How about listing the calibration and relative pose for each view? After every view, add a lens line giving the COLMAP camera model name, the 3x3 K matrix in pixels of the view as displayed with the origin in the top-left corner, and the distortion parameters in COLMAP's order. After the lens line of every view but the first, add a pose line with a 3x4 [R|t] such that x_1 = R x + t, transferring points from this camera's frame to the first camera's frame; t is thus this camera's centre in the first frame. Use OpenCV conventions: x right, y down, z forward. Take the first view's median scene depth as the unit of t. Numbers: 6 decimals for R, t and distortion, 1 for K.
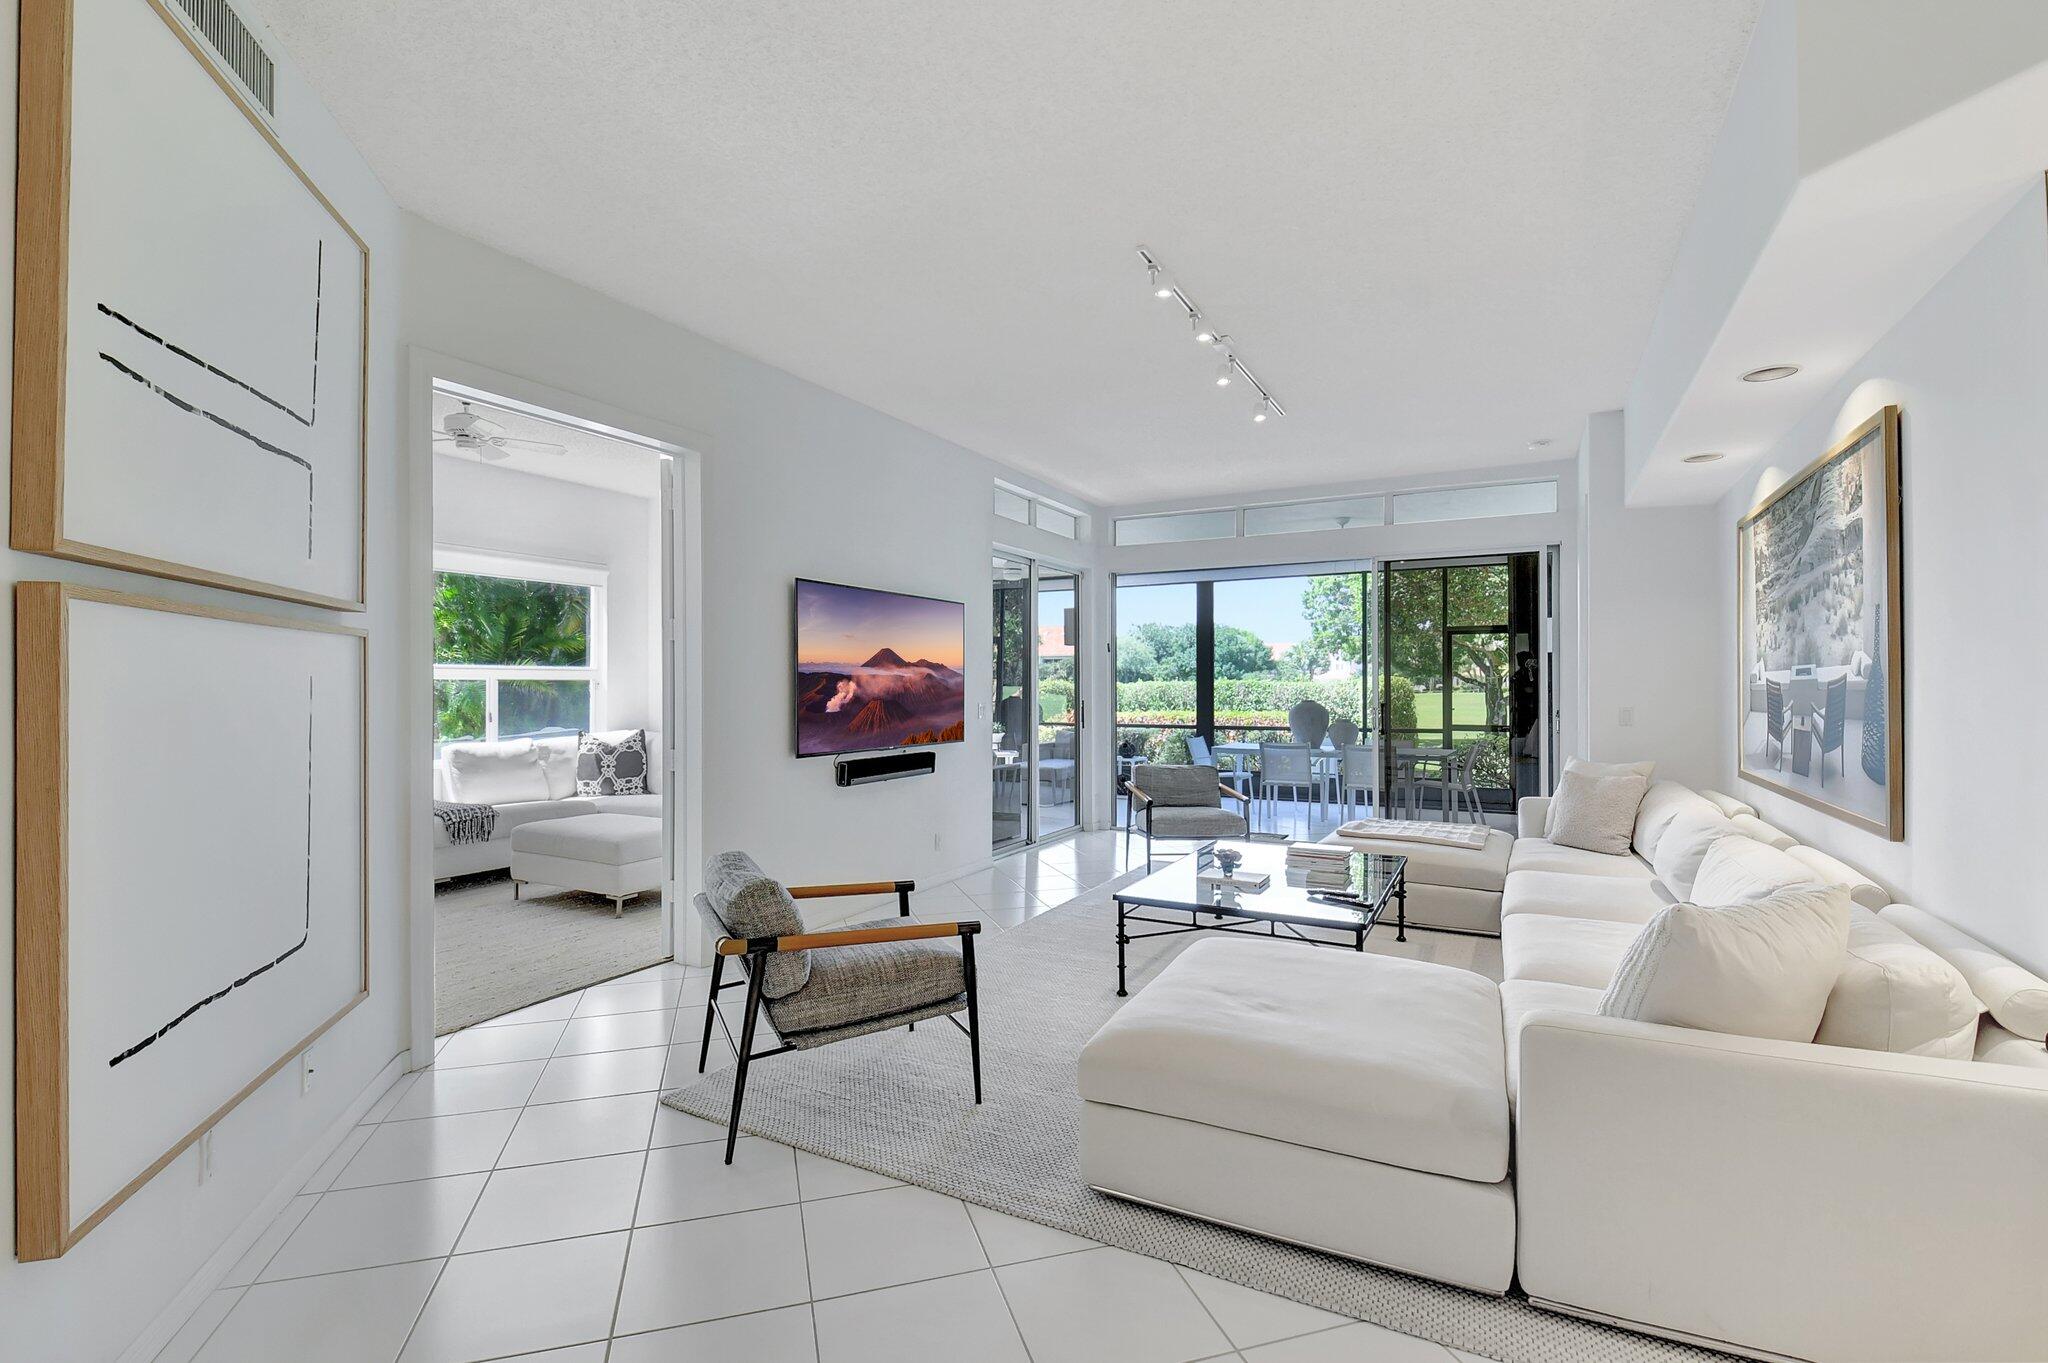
lens RADIAL K [[924.1, 0, 1028.8], [0, 924.1, 674.1], [0, 0, 1]] dist [0.016021, -0.022415]
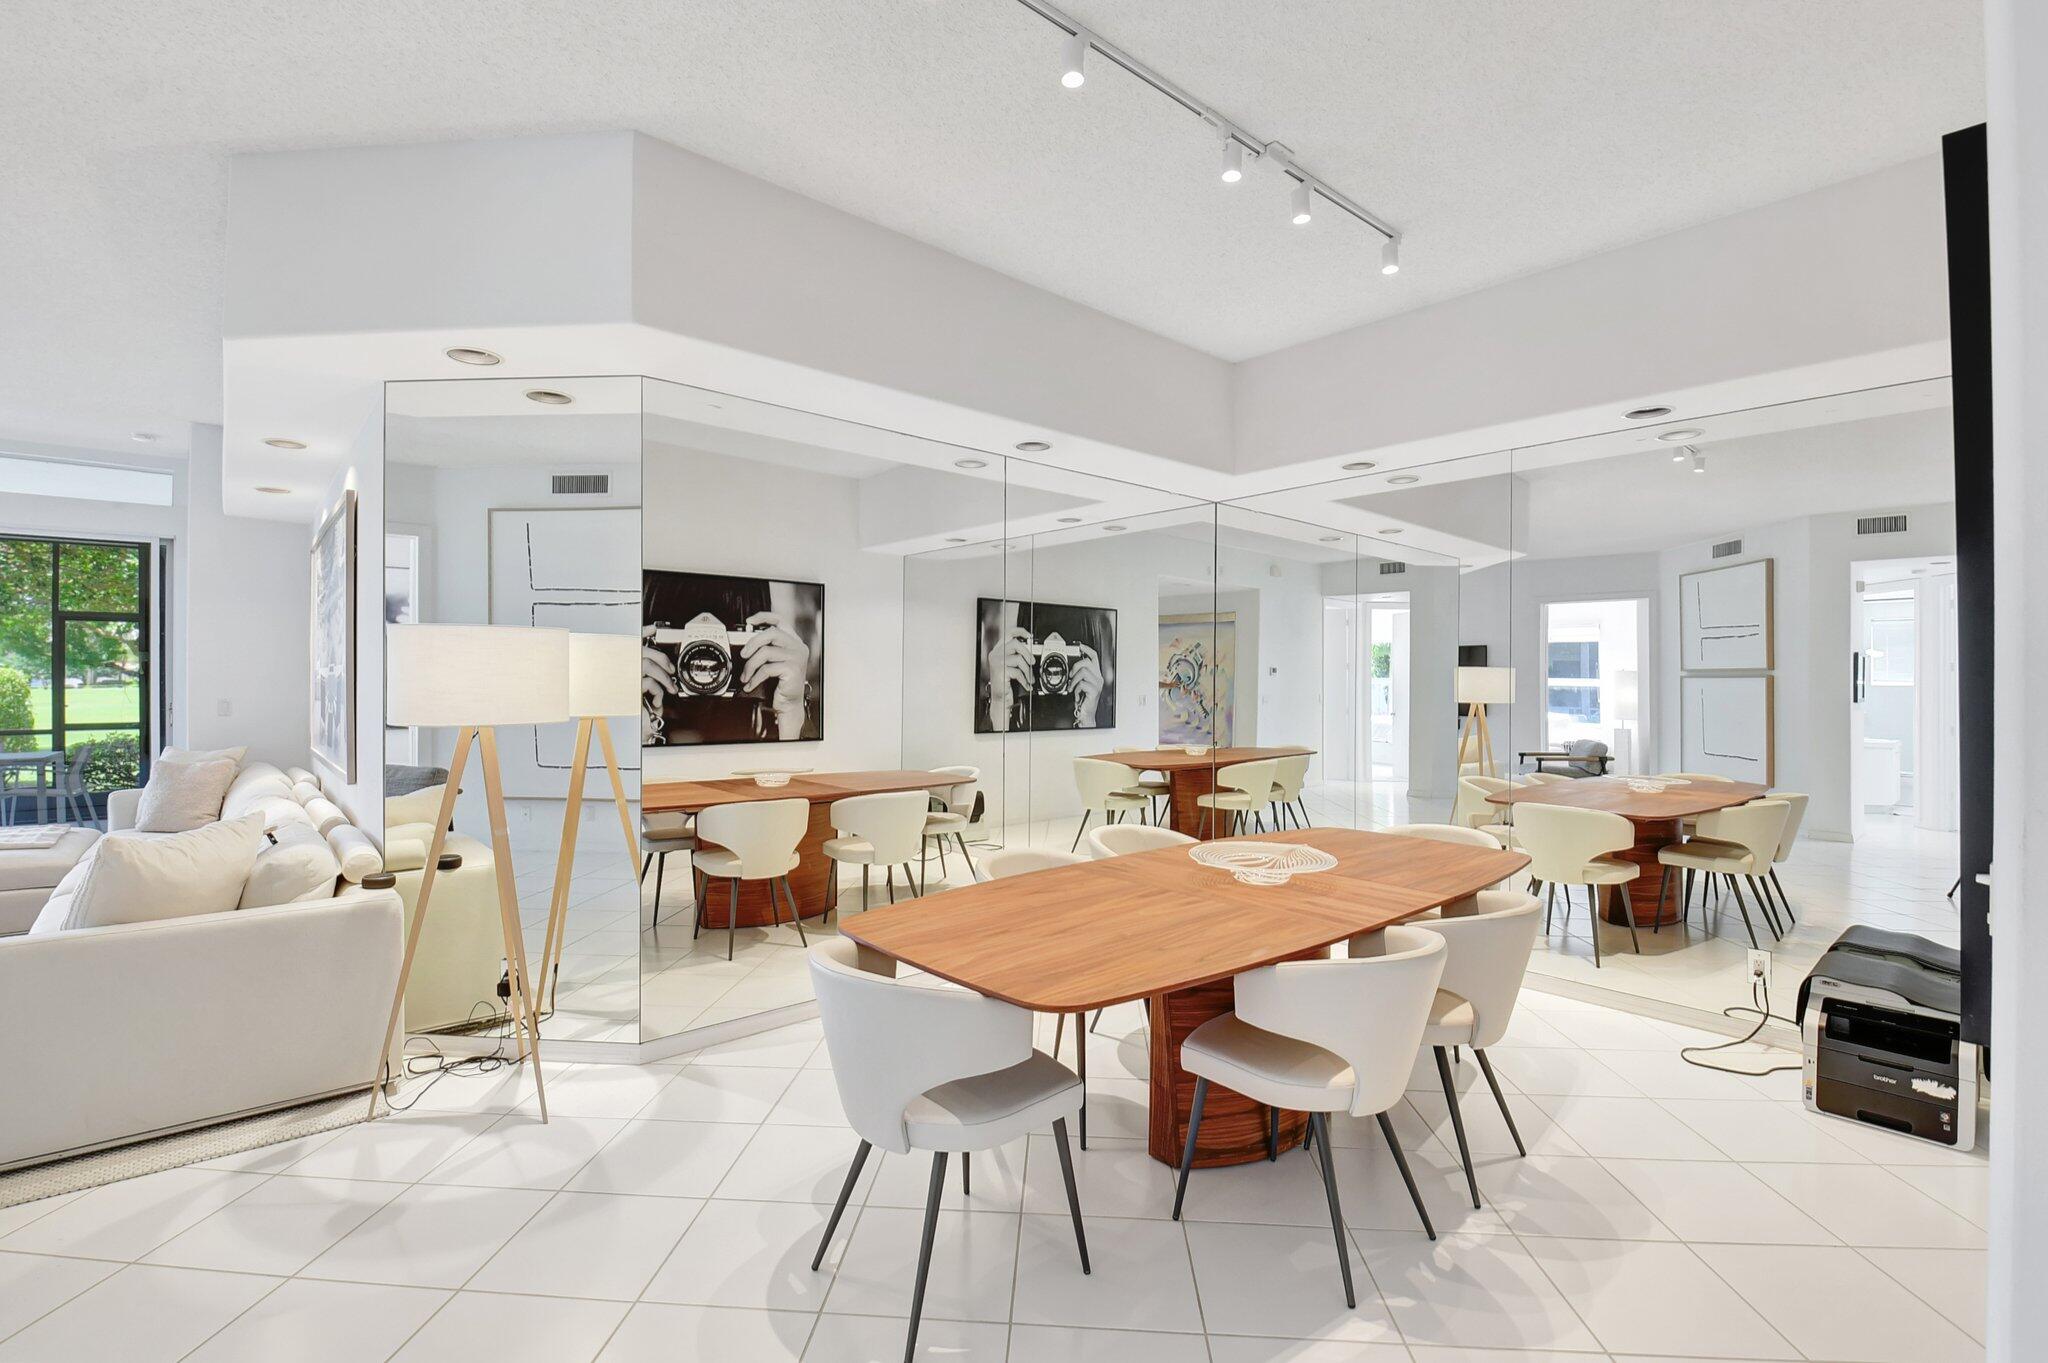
lens RADIAL K [[918.3, 0, 1019.2], [0, 918.3, 684.5], [0, 0, 1]] dist [0.016451, -0.022774]
pose [[0.363223, 0.002283, 0.931700, -0.020398], [-0.017262, 0.999842, 0.004279, -0.002124], [-0.931542, -0.017638, 0.363205, -0.212348]]
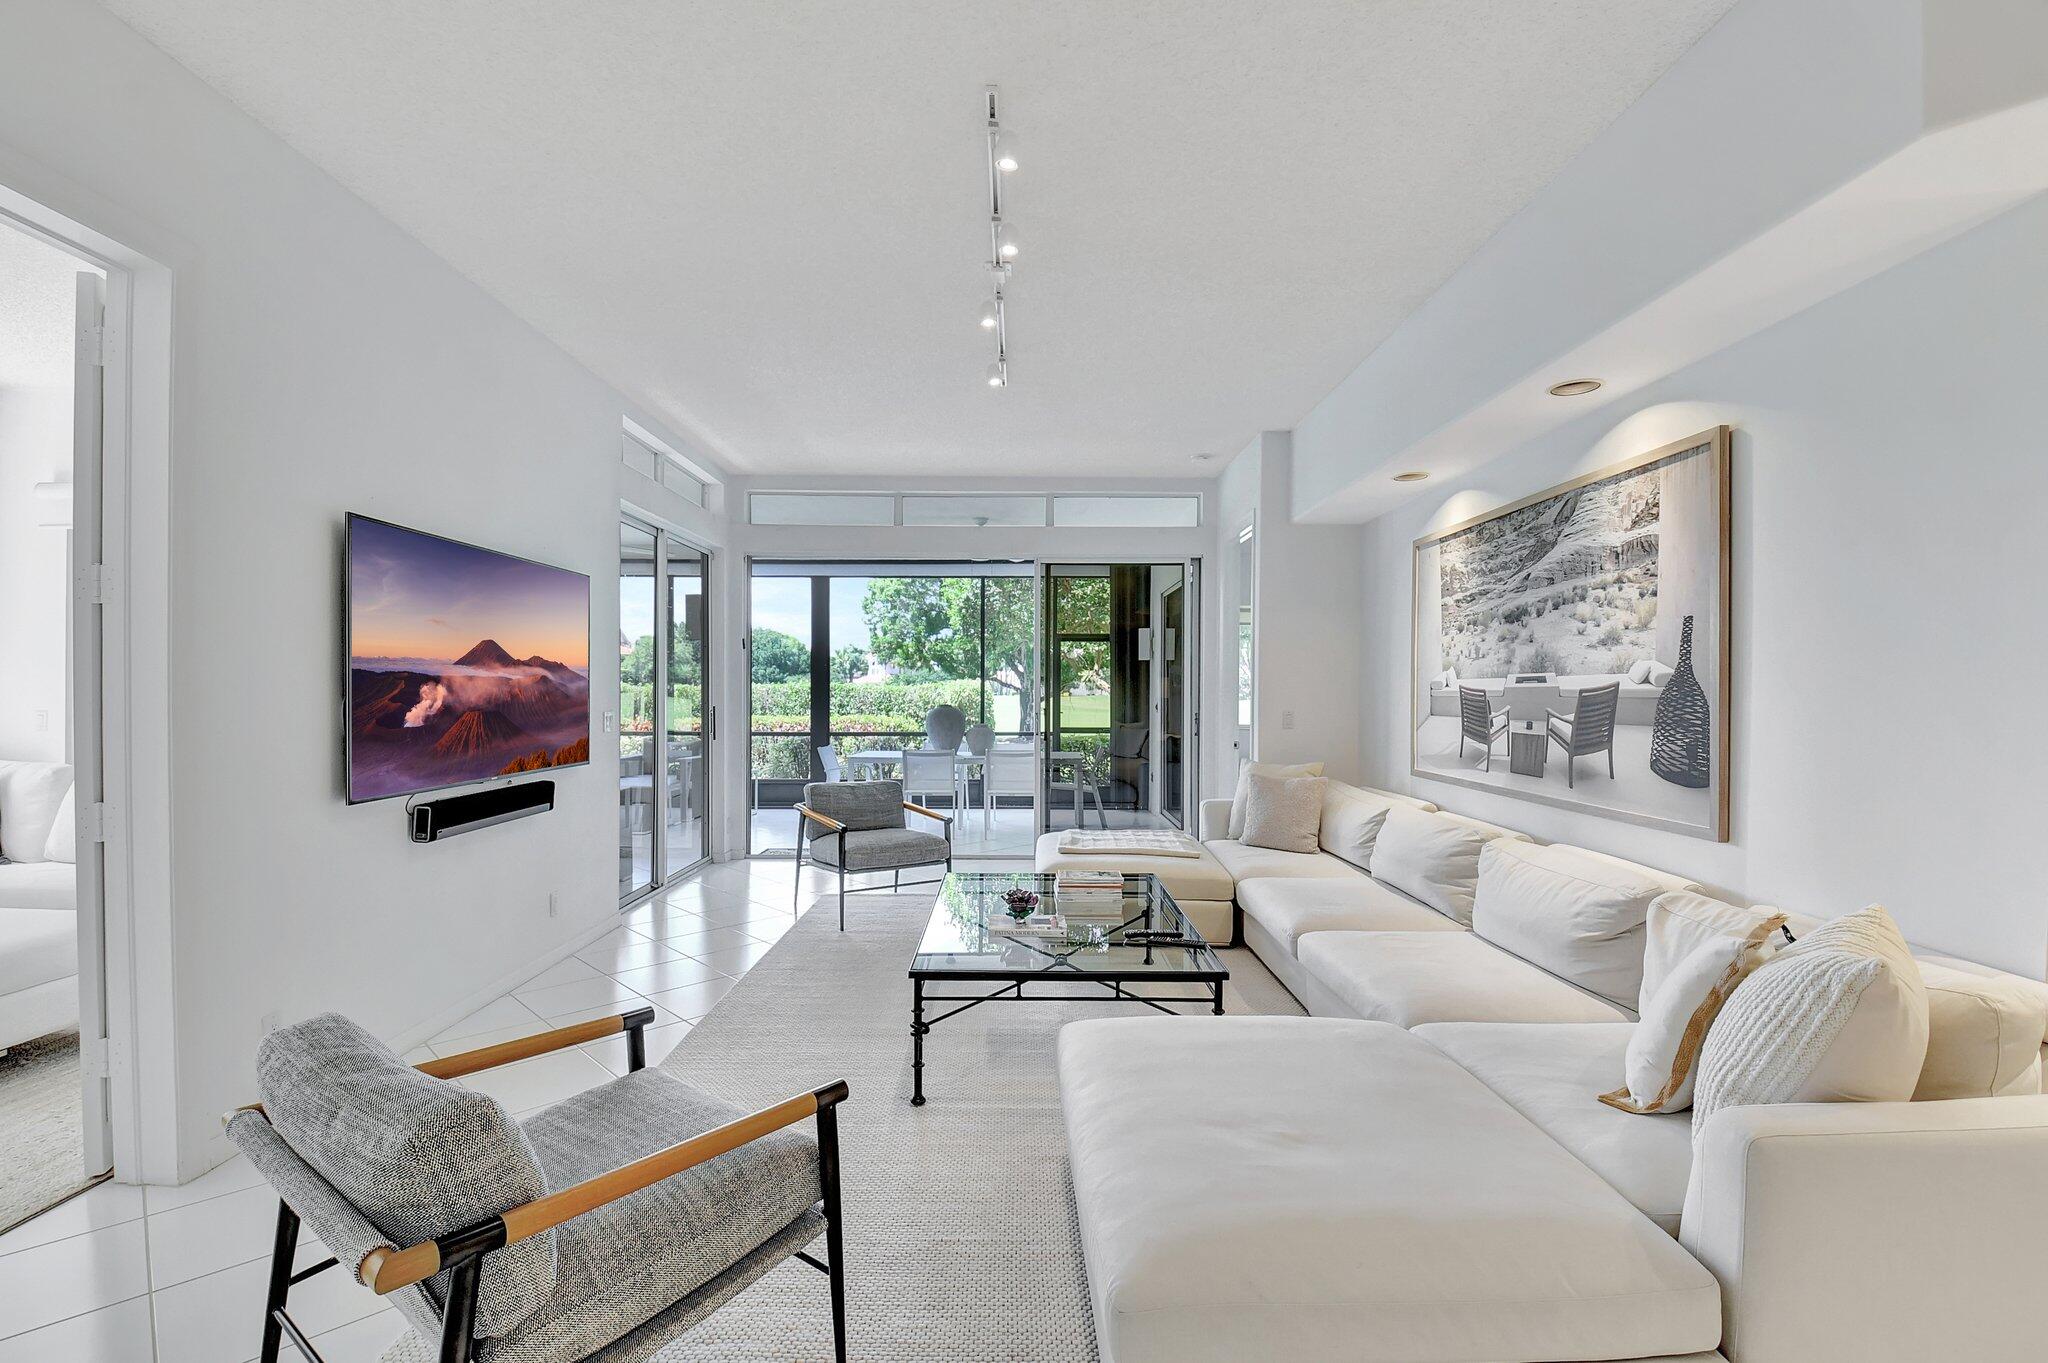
lens RADIAL K [[907.2, 0, 1013.9], [0, 907.2, 690.1], [0, 0, 1]] dist [0.012852, -0.021375]
pose [[0.885676, 0.003072, 0.464294, -0.101872], [-0.009644, 0.999884, 0.011781, 0.001655], [-0.464204, -0.014912, 0.885603, 0.185657]]
